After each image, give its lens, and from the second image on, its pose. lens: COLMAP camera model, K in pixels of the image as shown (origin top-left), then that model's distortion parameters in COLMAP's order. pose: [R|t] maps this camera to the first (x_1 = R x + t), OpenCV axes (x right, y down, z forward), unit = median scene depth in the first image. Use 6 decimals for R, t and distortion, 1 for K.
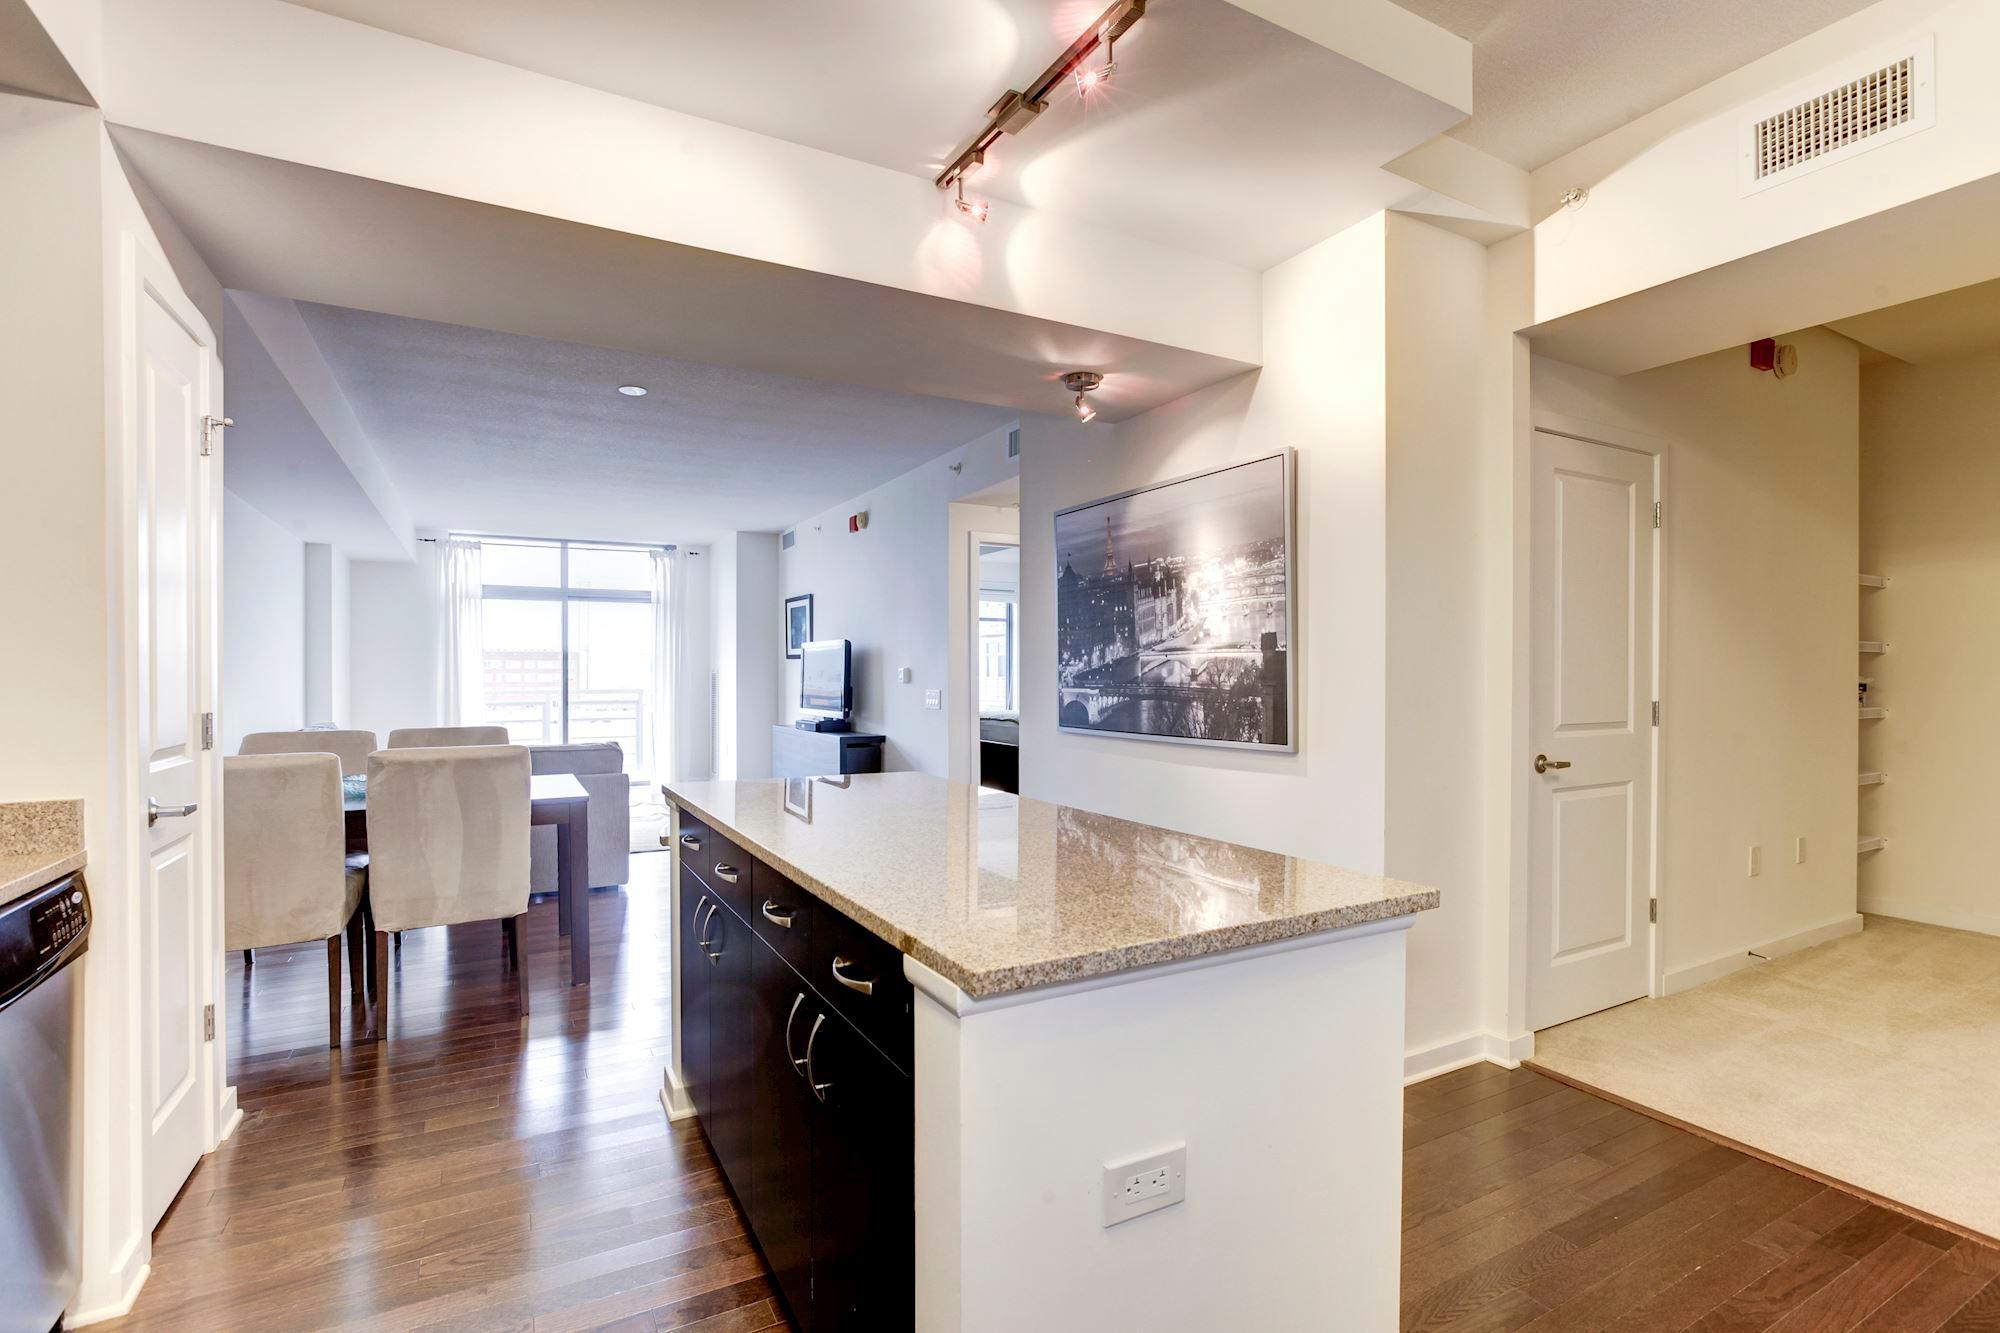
lens RADIAL K [[932.4, 0, 1014.2], [0, 932.4, 675.2], [0, 0, 1]] dist [-0.039680, 0.028869]
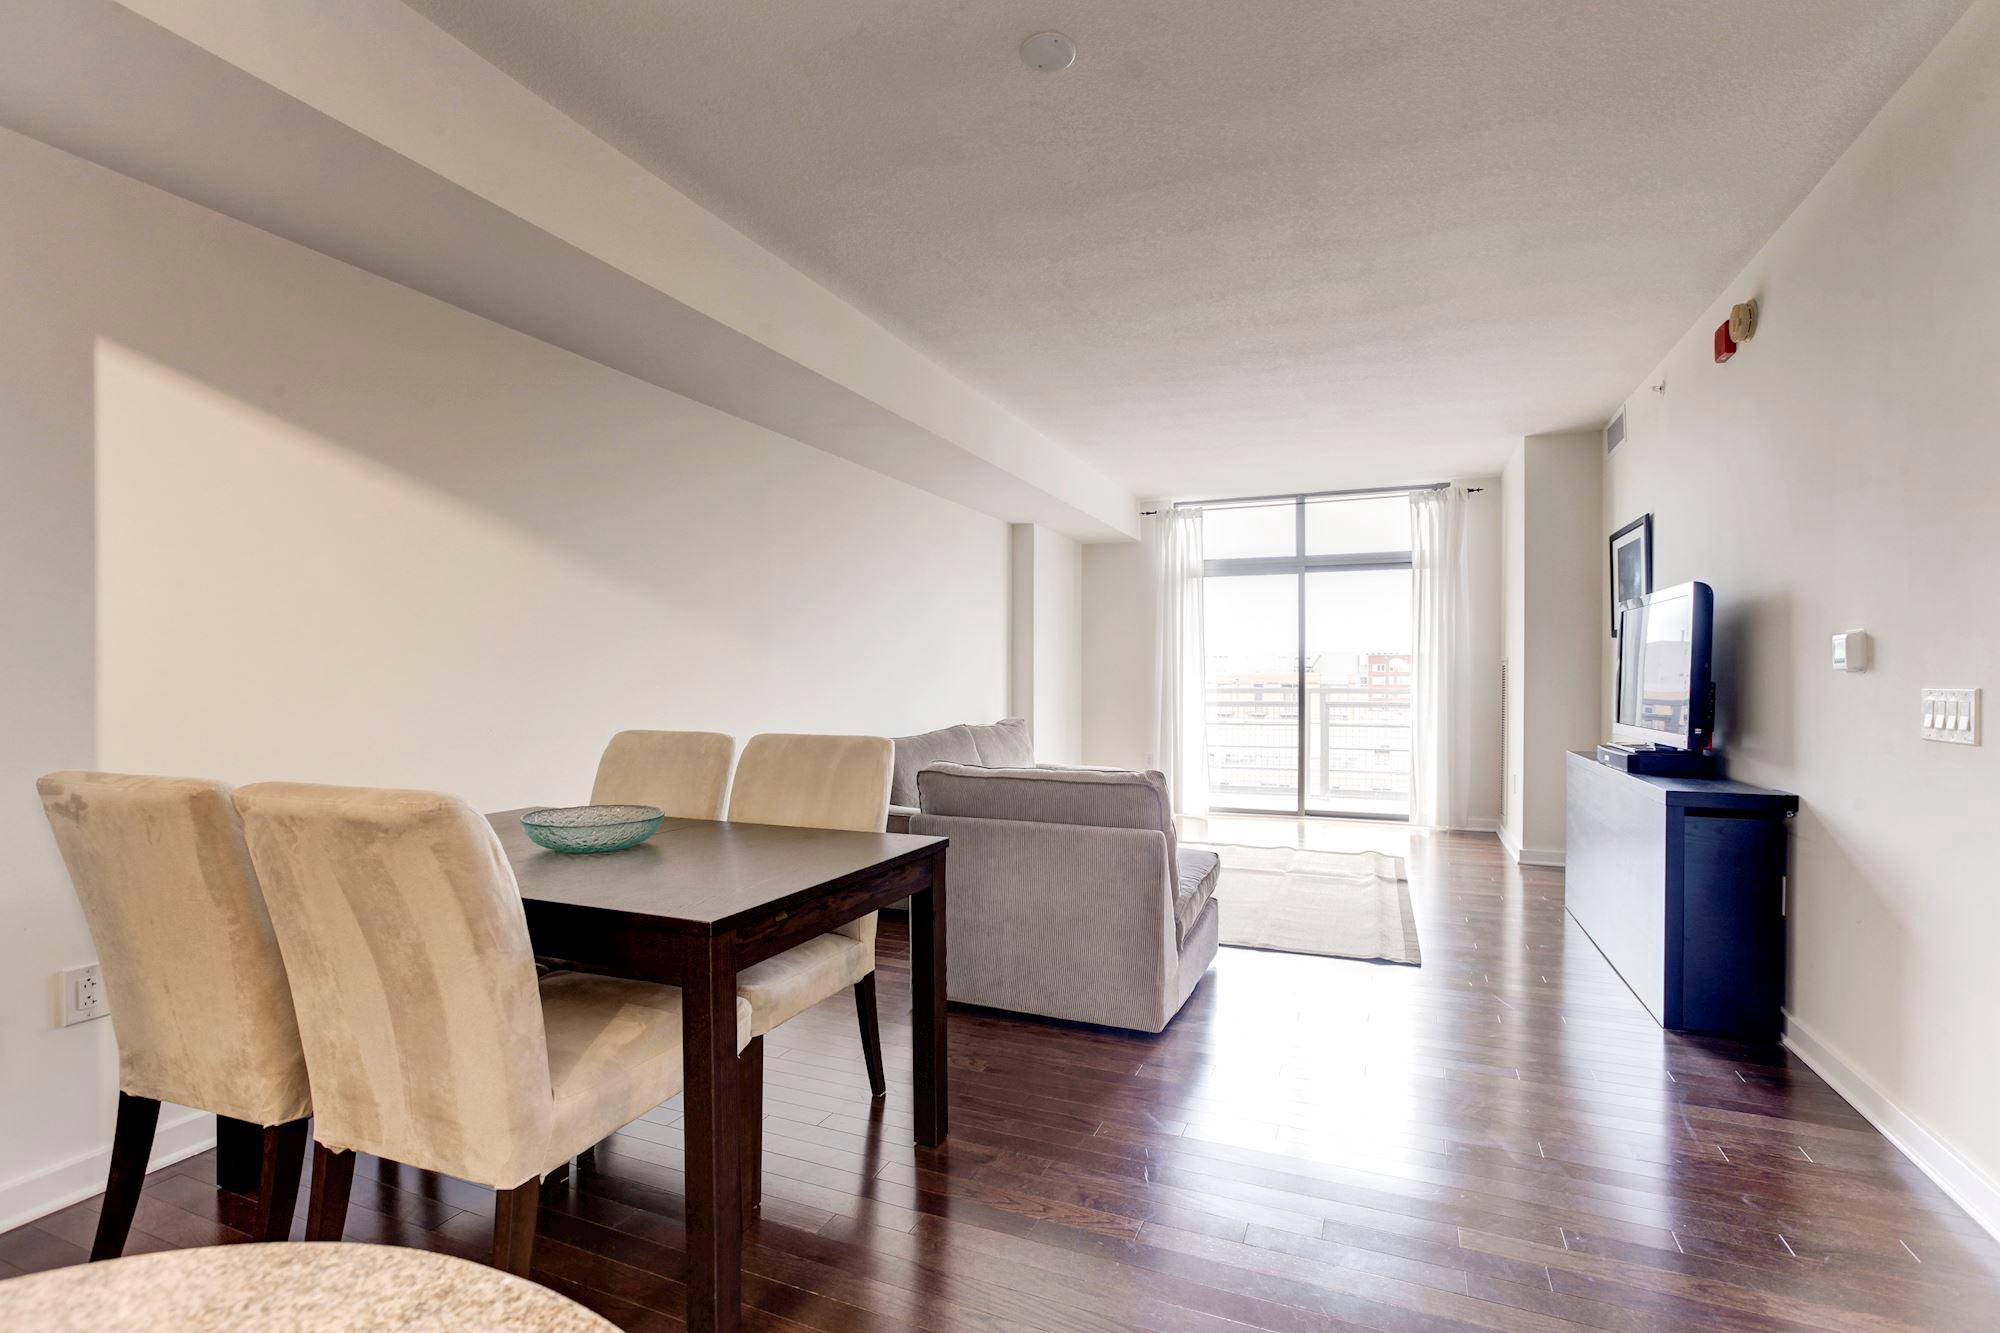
lens RADIAL K [[932.4, 0, 1014.2], [0, 932.4, 675.2], [0, 0, 1]] dist [-0.039680, 0.028869]
pose [[0.619549, 0.000765, -0.784958, -0.024003], [-0.003436, 0.999993, -0.001738, 0.009253], [0.784951, 0.003774, 0.619547, 0.366070]]
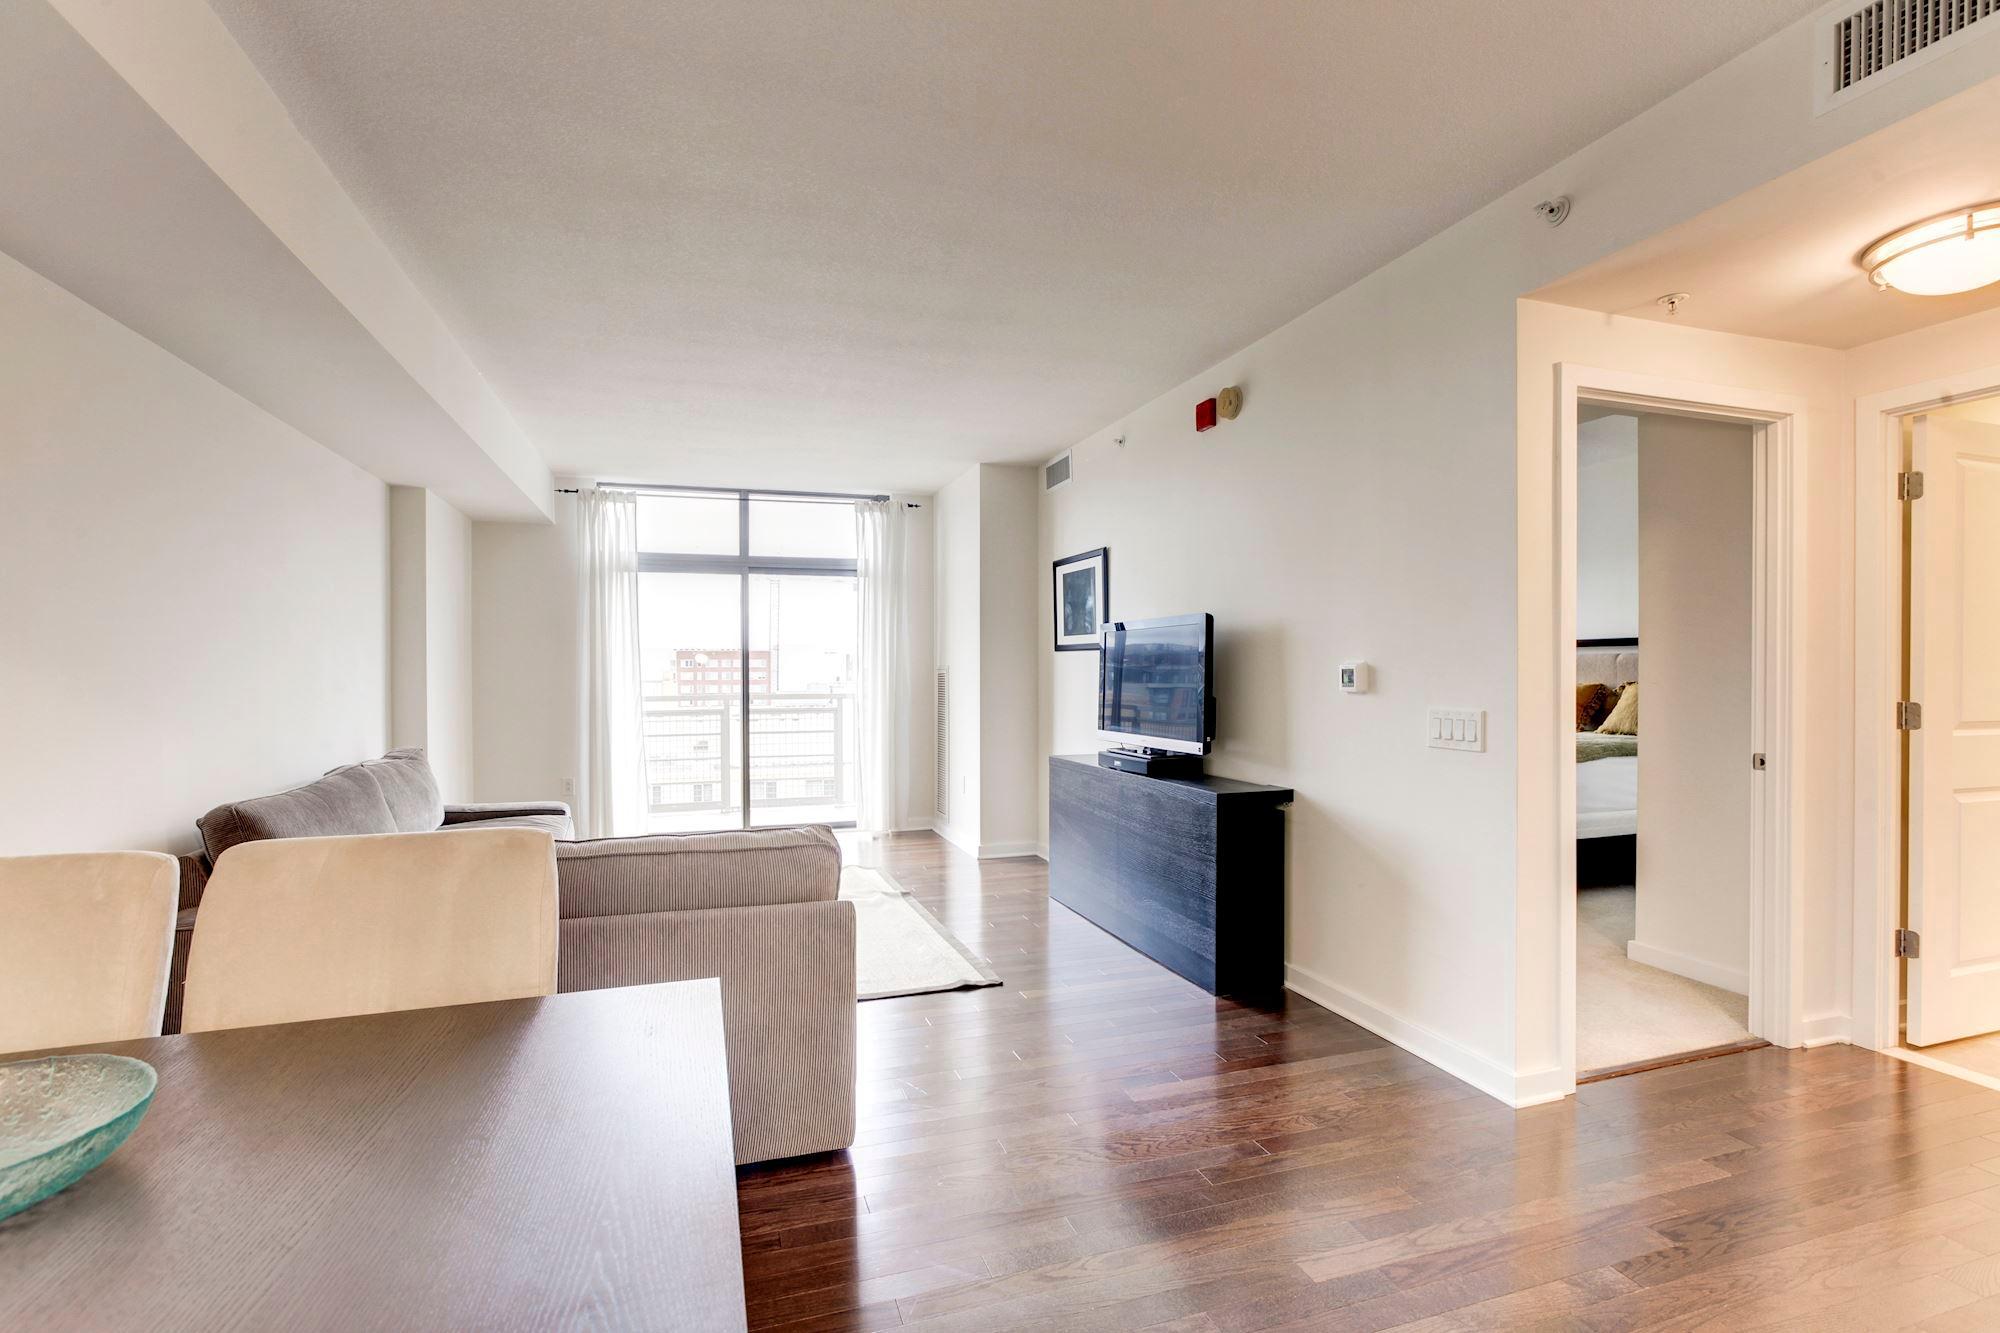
lens RADIAL K [[932.4, 0, 1014.2], [0, 932.4, 675.2], [0, 0, 1]] dist [-0.039680, 0.028869]
pose [[0.983145, -0.000223, -0.182825, -0.160095], [0.000694, 0.999997, 0.002513, -0.002046], [0.182824, -0.002597, 0.983142, 0.356664]]
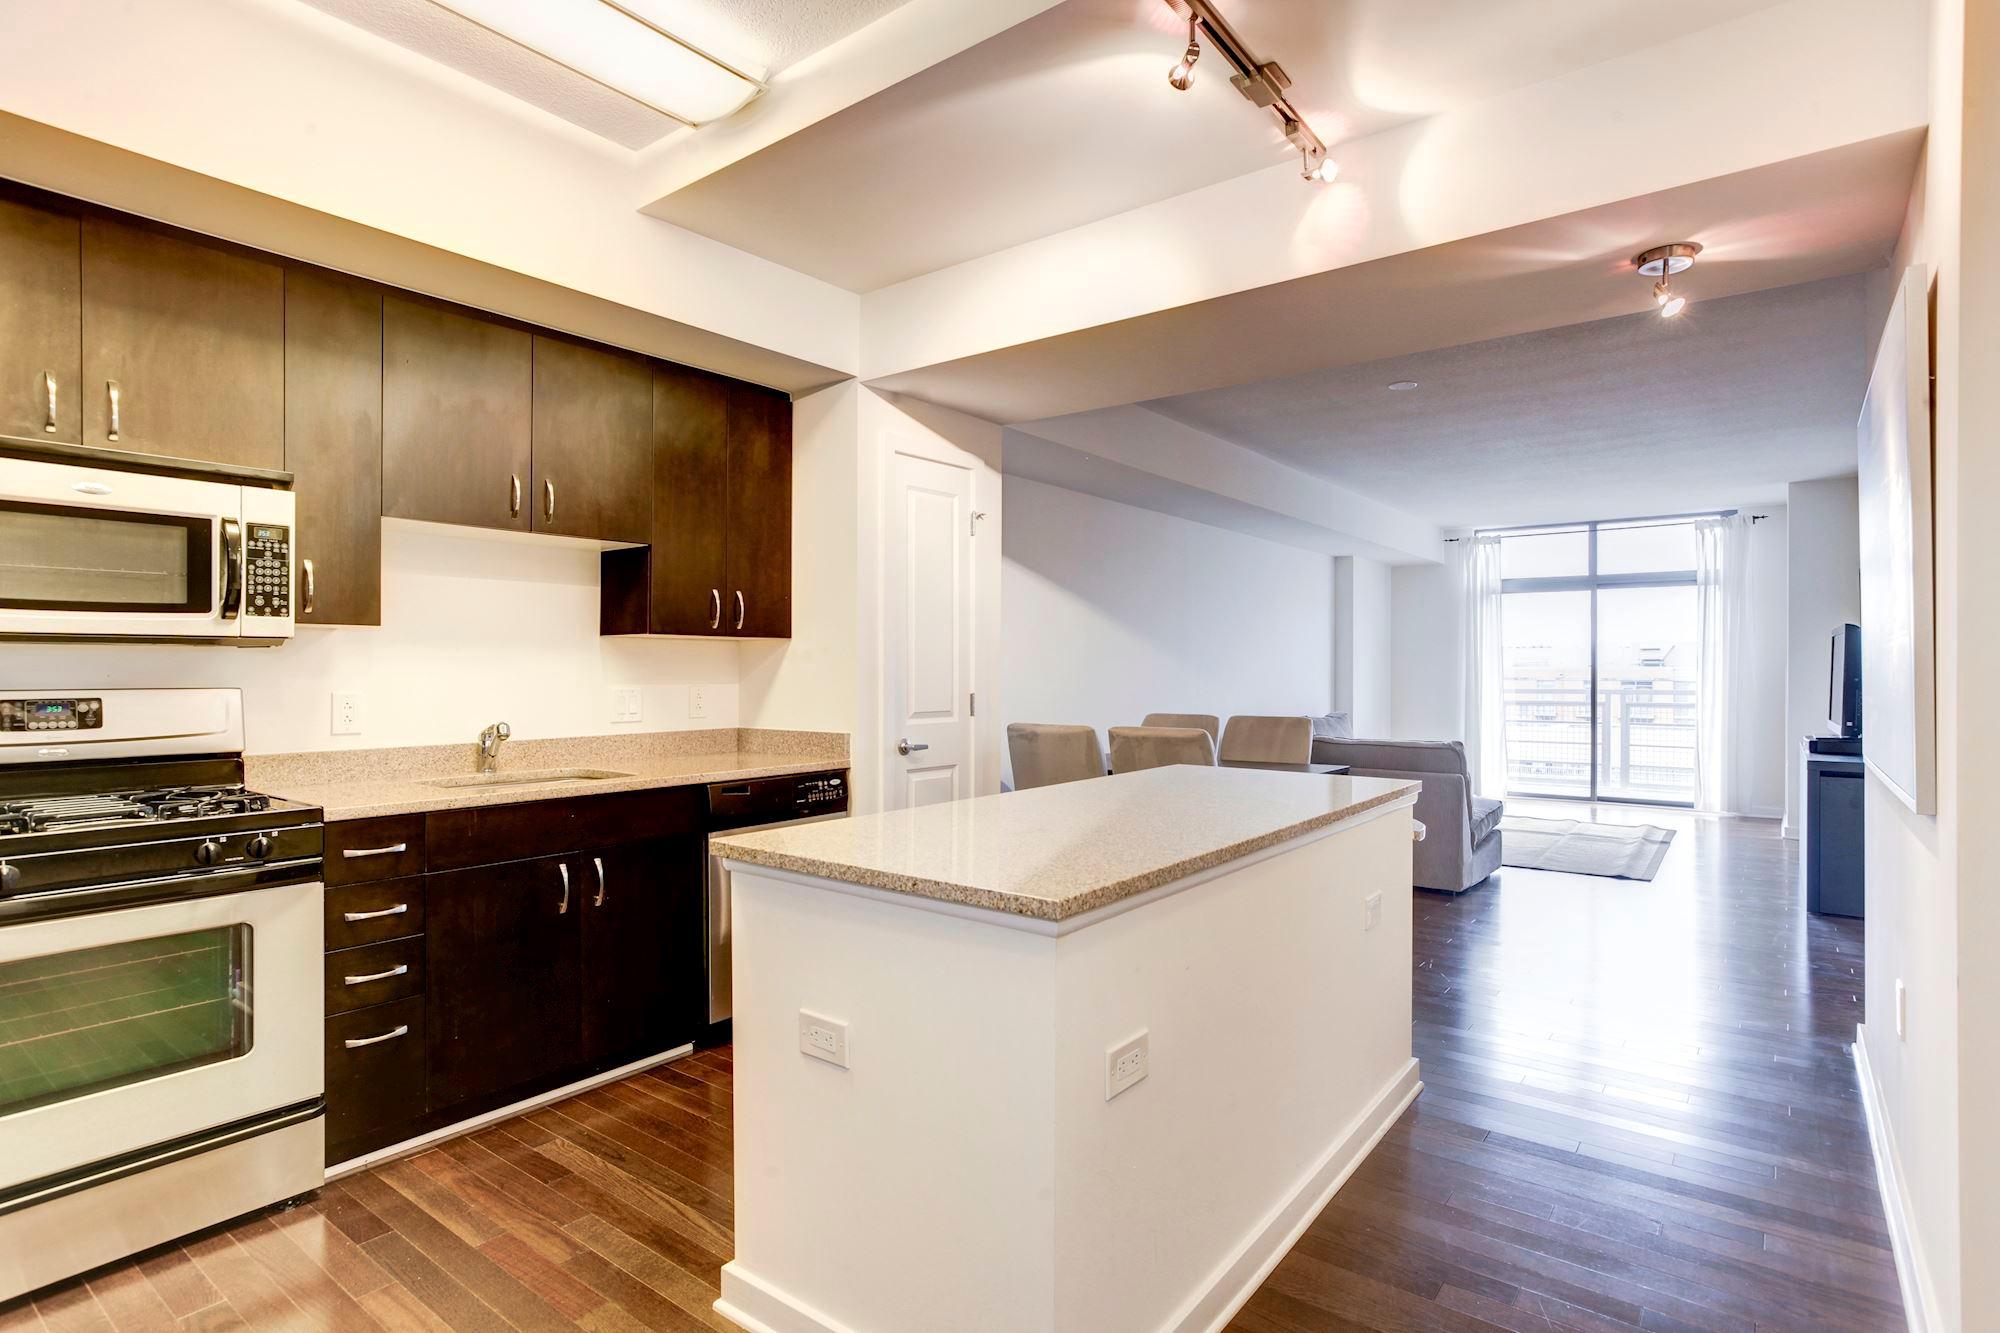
lens RADIAL K [[1040.8, 0, 1000.0], [0, 1040.8, 666.5], [0, 0, 1]] dist [-0.043192, 0.033556]
pose [[0.391189, -0.000525, -0.920310, 0.234818], [-0.004769, 0.999985, -0.002597, -0.000537], [0.920298, 0.005405, 0.391181, 0.089048]]
